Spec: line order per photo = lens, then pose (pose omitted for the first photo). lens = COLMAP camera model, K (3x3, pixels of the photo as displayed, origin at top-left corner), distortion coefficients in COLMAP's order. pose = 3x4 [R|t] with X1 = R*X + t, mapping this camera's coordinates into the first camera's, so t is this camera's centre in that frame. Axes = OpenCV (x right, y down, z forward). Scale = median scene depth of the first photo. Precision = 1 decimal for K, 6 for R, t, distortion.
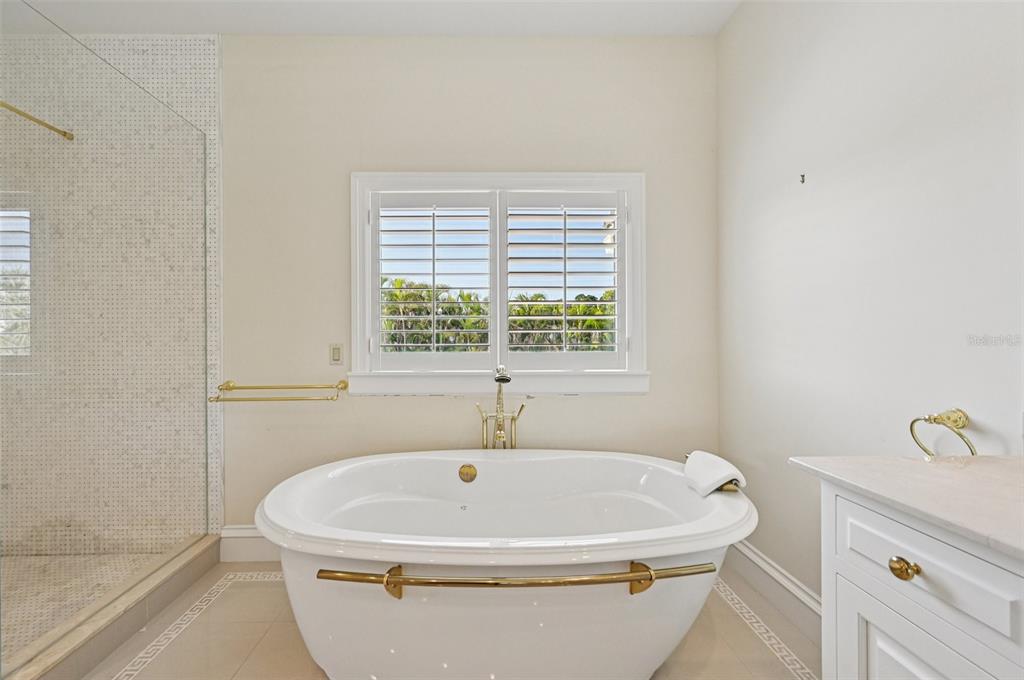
lens RADIAL K [[405.7, 0, 510.7], [0, 405.7, 342.0], [0, 0, 1]] dist [-0.002288, 0.000302]
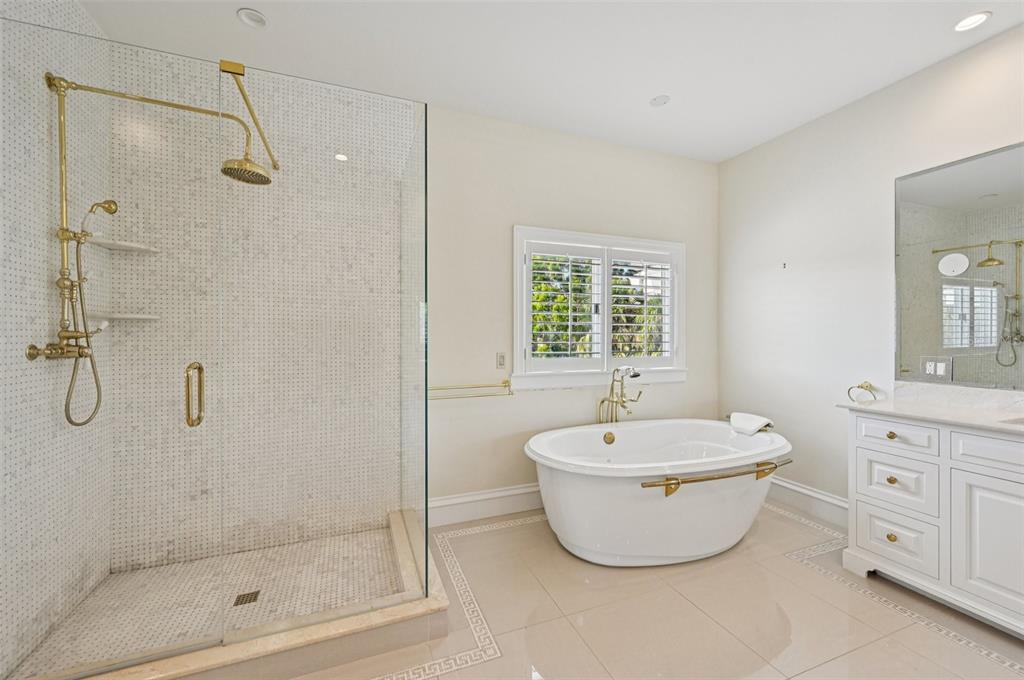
lens RADIAL K [[405.7, 0, 511.0], [0, 405.7, 339.2], [0, 0, 1]] dist [-0.002288, 0.000302]
pose [[0.936930, 0.002227, 0.349511, -0.872801], [-0.003356, 0.999991, 0.002625, -0.043552], [-0.349502, -0.003632, 0.936929, -0.257062]]
